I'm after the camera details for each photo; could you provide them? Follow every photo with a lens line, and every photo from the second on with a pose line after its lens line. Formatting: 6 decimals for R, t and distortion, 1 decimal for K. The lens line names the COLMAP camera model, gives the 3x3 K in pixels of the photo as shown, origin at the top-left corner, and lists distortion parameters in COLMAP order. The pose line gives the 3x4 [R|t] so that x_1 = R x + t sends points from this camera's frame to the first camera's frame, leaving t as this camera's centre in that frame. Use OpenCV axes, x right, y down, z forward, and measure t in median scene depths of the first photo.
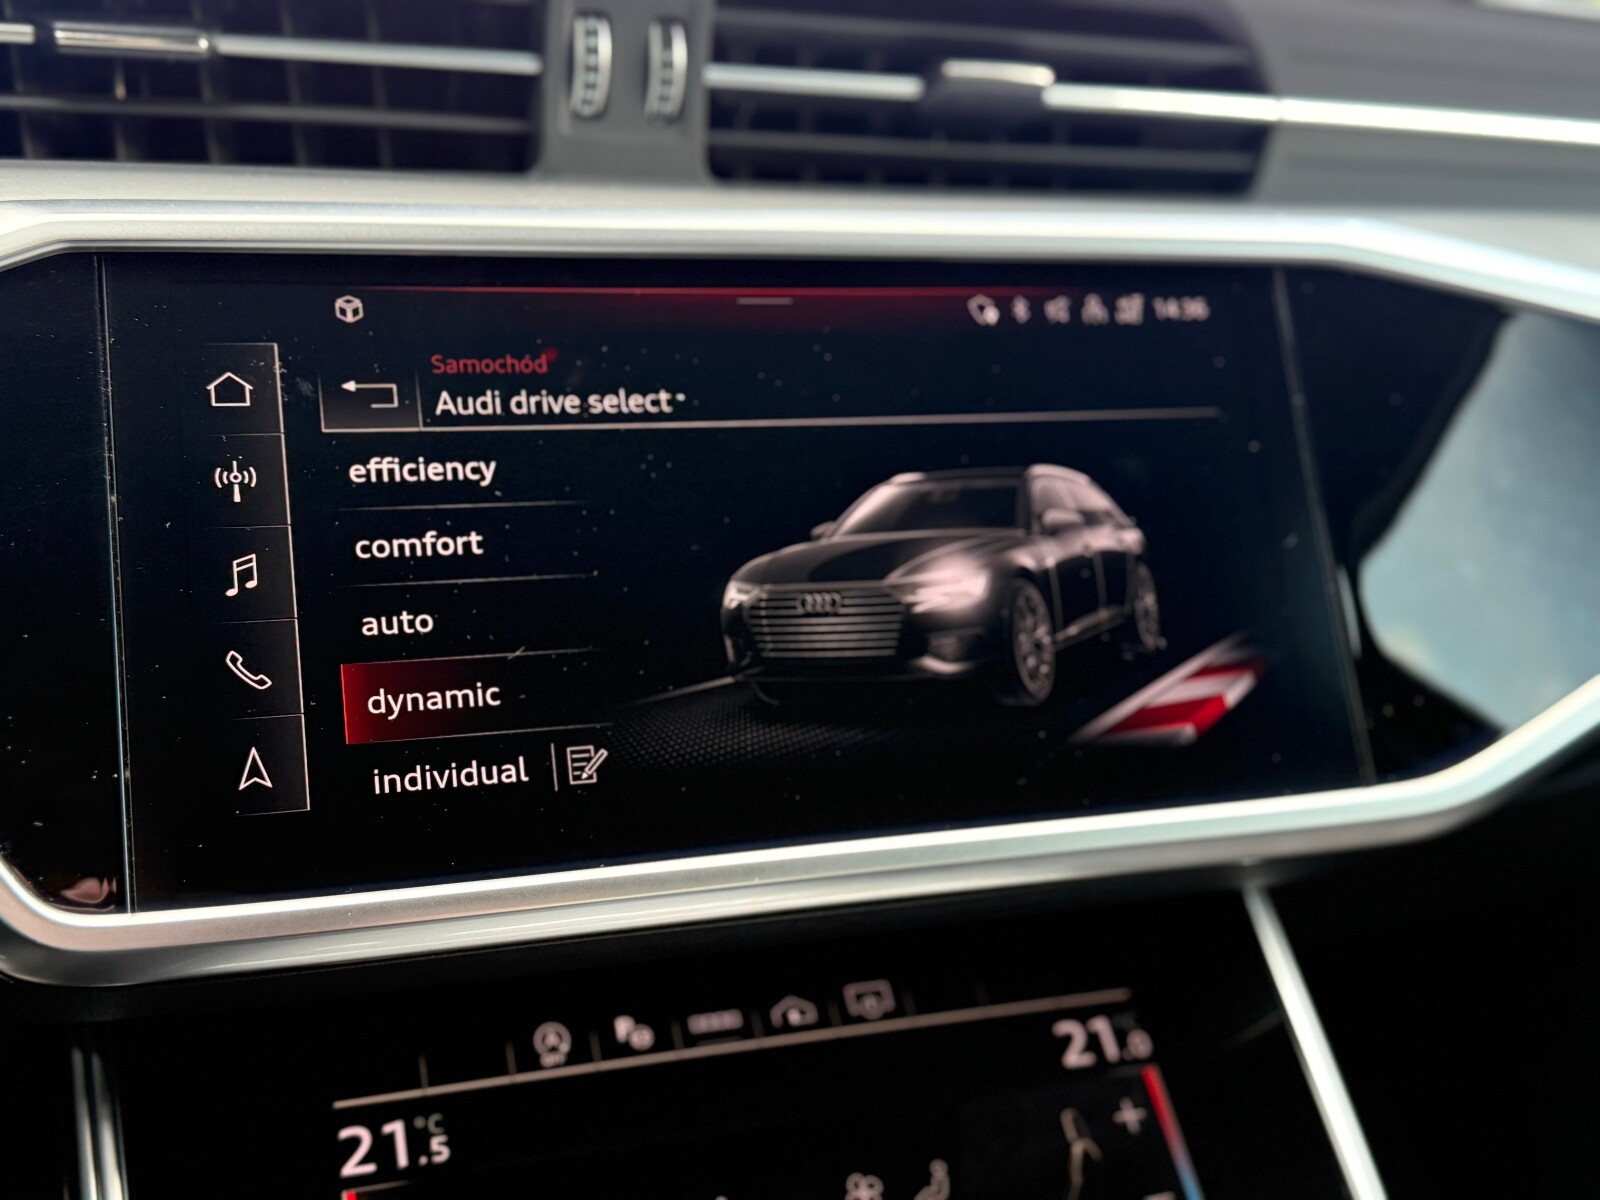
lens RADIAL K [[1815.7, 0, 797.5], [0, 1815.7, 601.0], [0, 0, 1]] dist [0.089423, 0.000000]
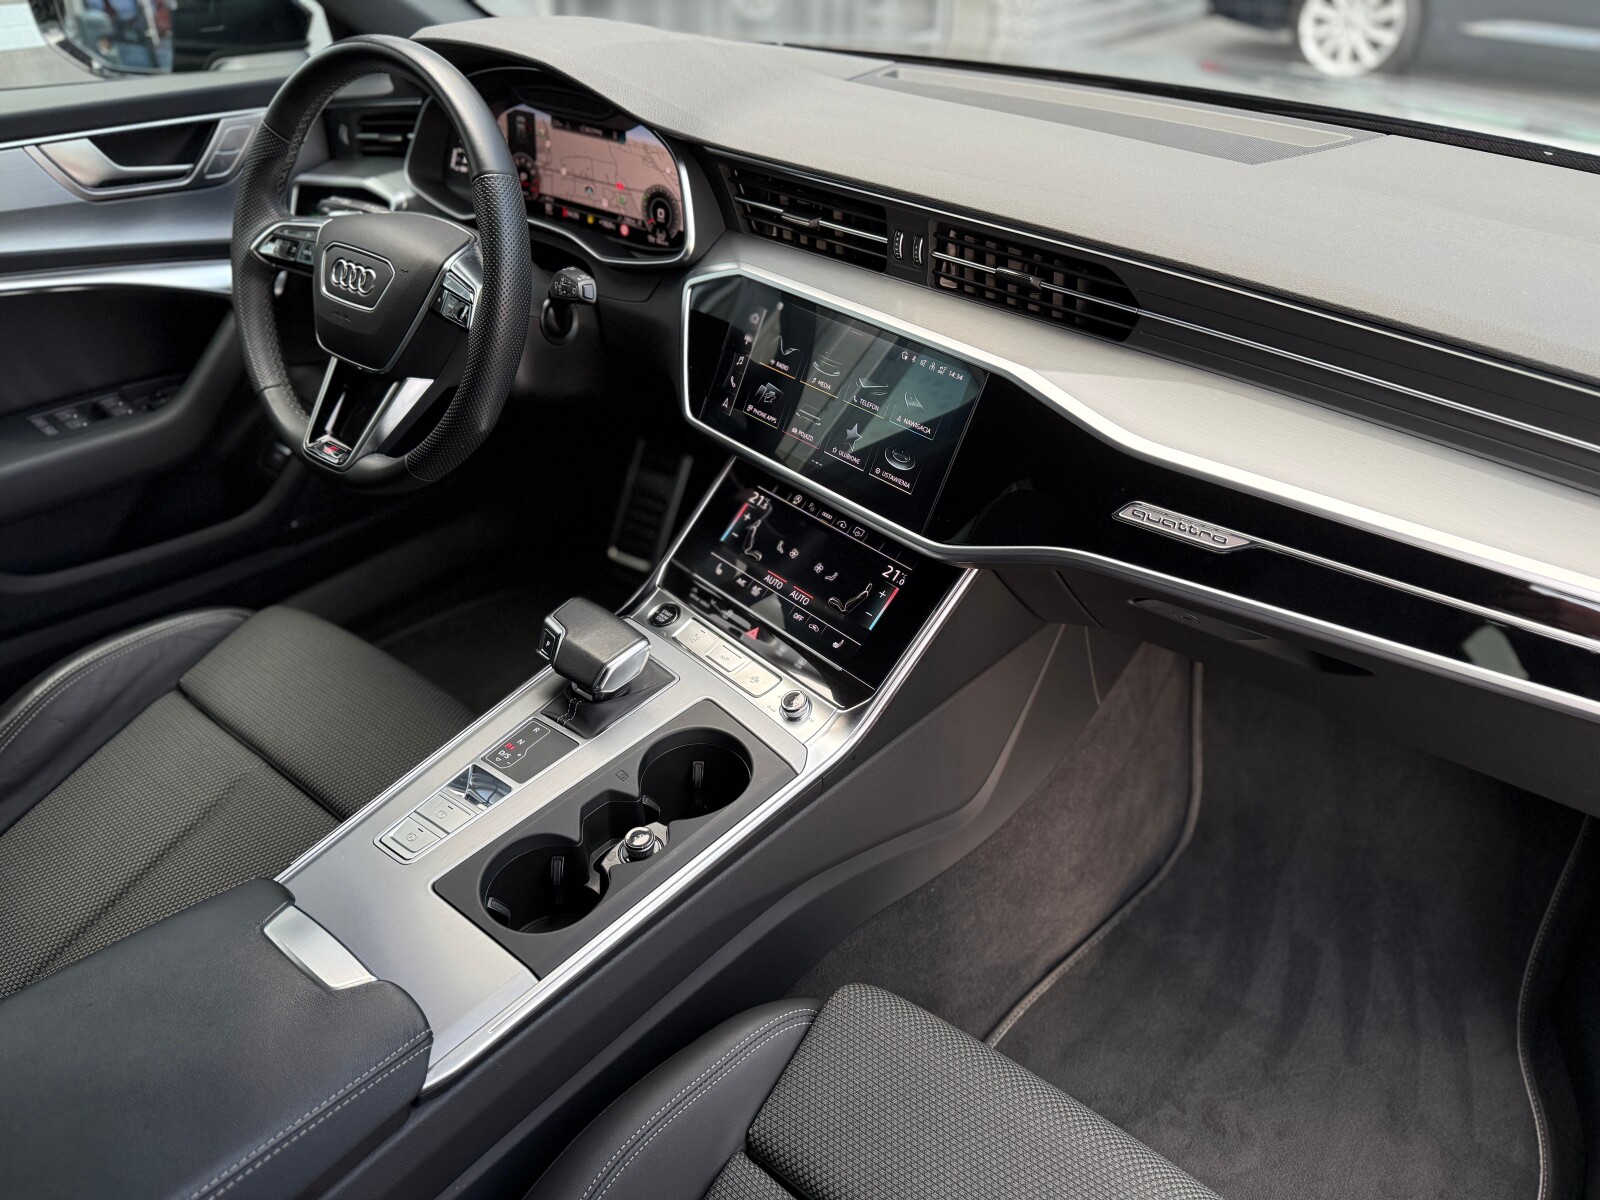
lens RADIAL K [[1154.5, 0, 797.3], [0, 1154.5, 612.7], [0, 0, 1]] dist [0.063805, -0.101133]
pose [[0.409332, 0.499943, -0.763220, 1.877086], [-0.227420, 0.866014, 0.445308, -0.652534], [0.883588, -0.008707, 0.468184, -0.173162]]
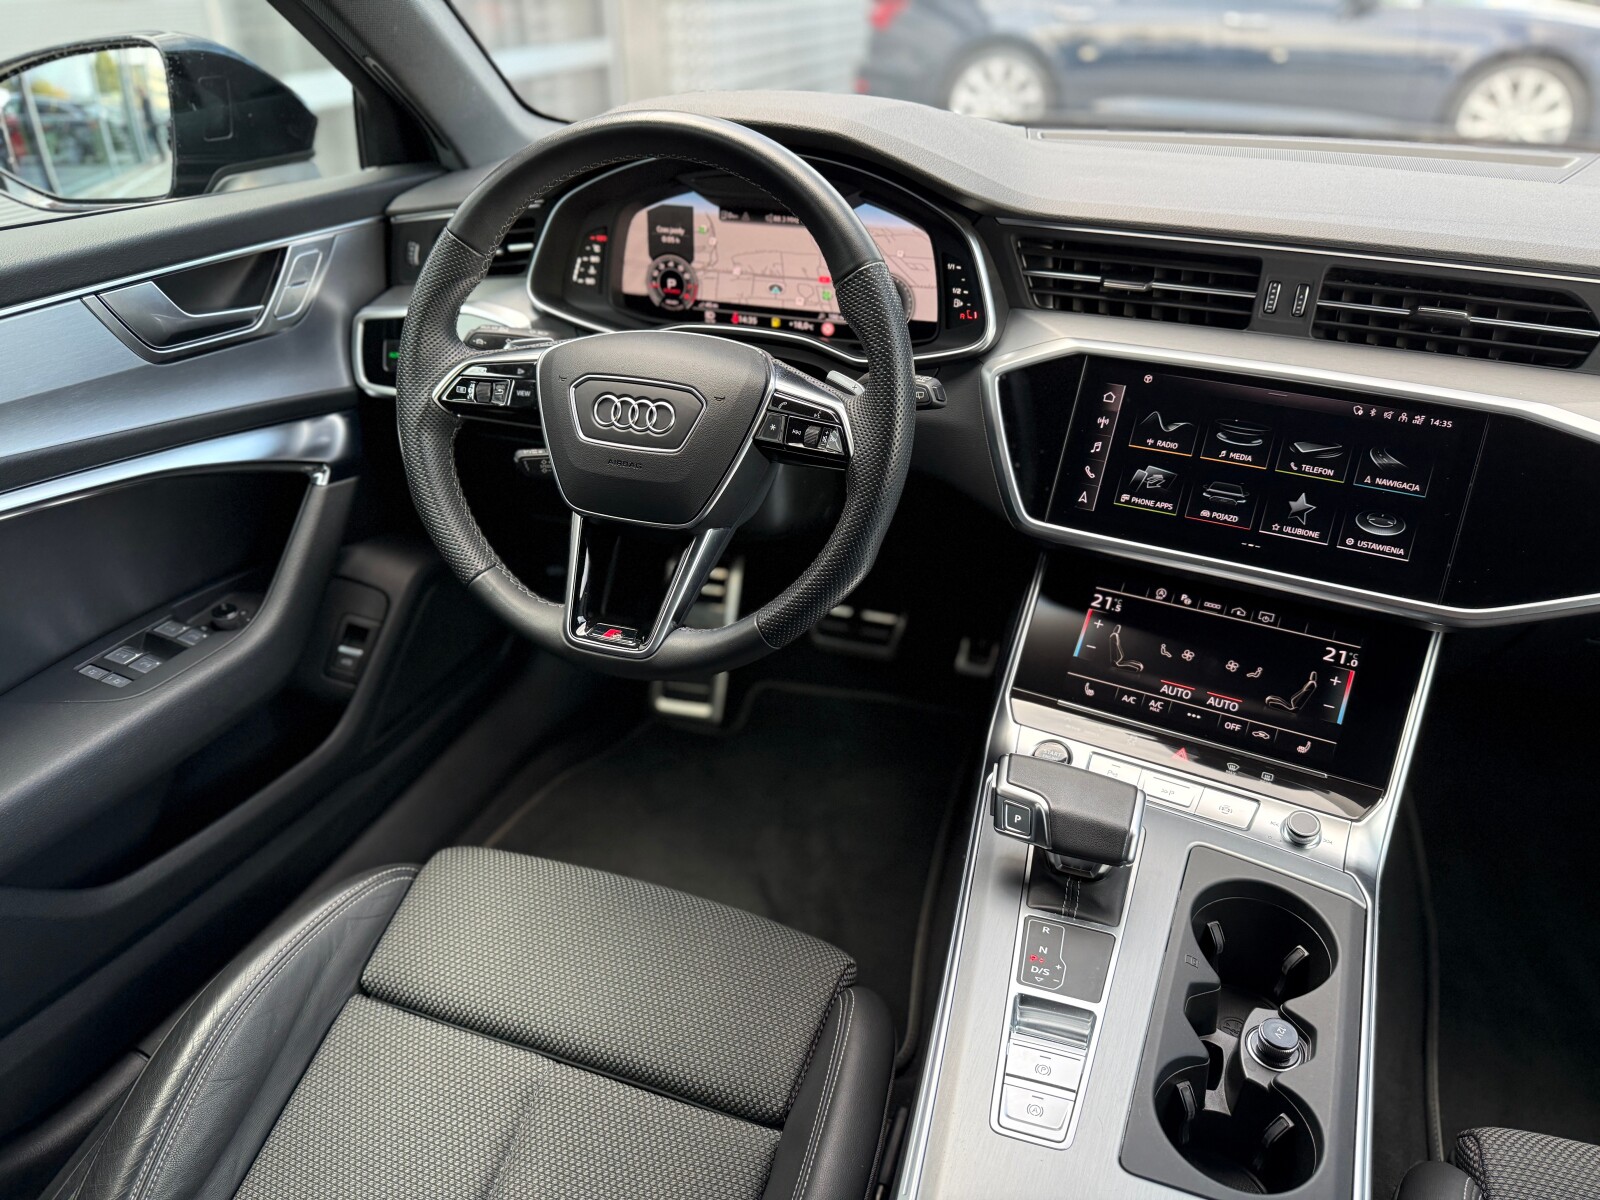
lens RADIAL K [[1154.5, 0, 785.4], [0, 1154.5, 608.5], [0, 0, 1]] dist [0.063805, -0.101133]
pose [[0.672808, 0.337604, -0.658295, 0.832103], [-0.158785, 0.934968, 0.317209, -0.311840], [0.722576, -0.108893, 0.682661, -1.004438]]
